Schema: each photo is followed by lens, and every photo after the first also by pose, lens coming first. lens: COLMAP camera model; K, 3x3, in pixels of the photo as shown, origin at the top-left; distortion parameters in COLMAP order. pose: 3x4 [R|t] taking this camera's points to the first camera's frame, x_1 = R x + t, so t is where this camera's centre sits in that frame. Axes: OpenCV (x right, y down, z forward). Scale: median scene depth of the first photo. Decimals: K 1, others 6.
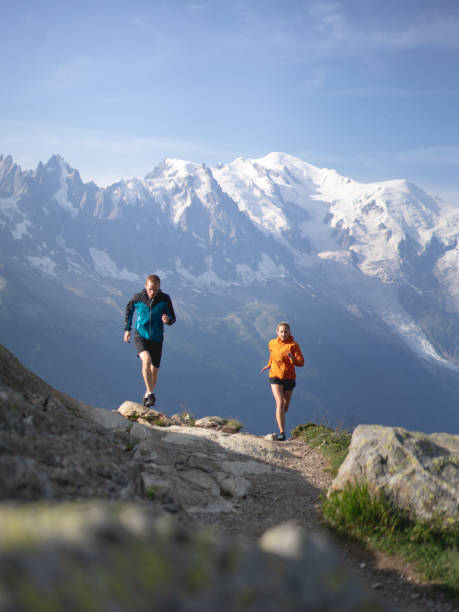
lens RADIAL K [[1117.0, 0, 229.5], [0, 1117.0, 306.0], [0, 0, 1]] dist [-0.045026, 0.017984]
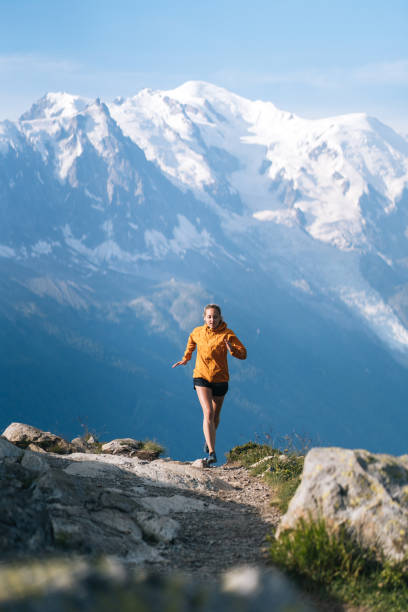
lens RADIAL K [[1494.5, 0, 204.0], [0, 1494.5, 306.0], [0, 0, 1]] dist [-0.040823, -0.380512]
pose [[0.998590, -0.028543, 0.044765, -0.000615], [0.027899, 0.999499, 0.014944, -0.001143], [-0.045169, -0.013674, 0.998886, -0.006060]]
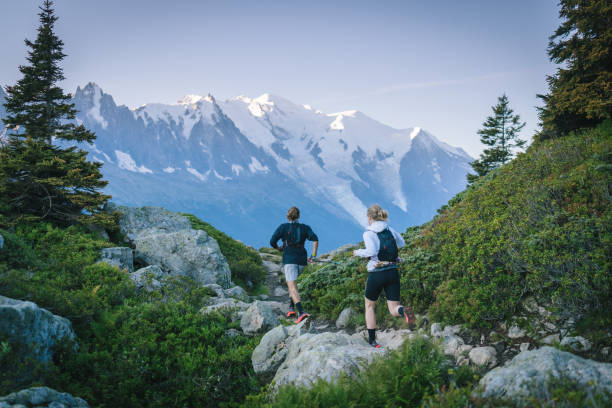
lens RADIAL K [[982.6, 0, 306.0], [0, 982.6, 204.0], [0, 0, 1]] dist [-0.013860, -0.156734]
pose [[0.991609, -0.018959, 0.127879, -0.068044], [0.013427, 0.998942, 0.043981, -0.047921], [-0.128577, -0.041895, 0.990814, -0.230344]]
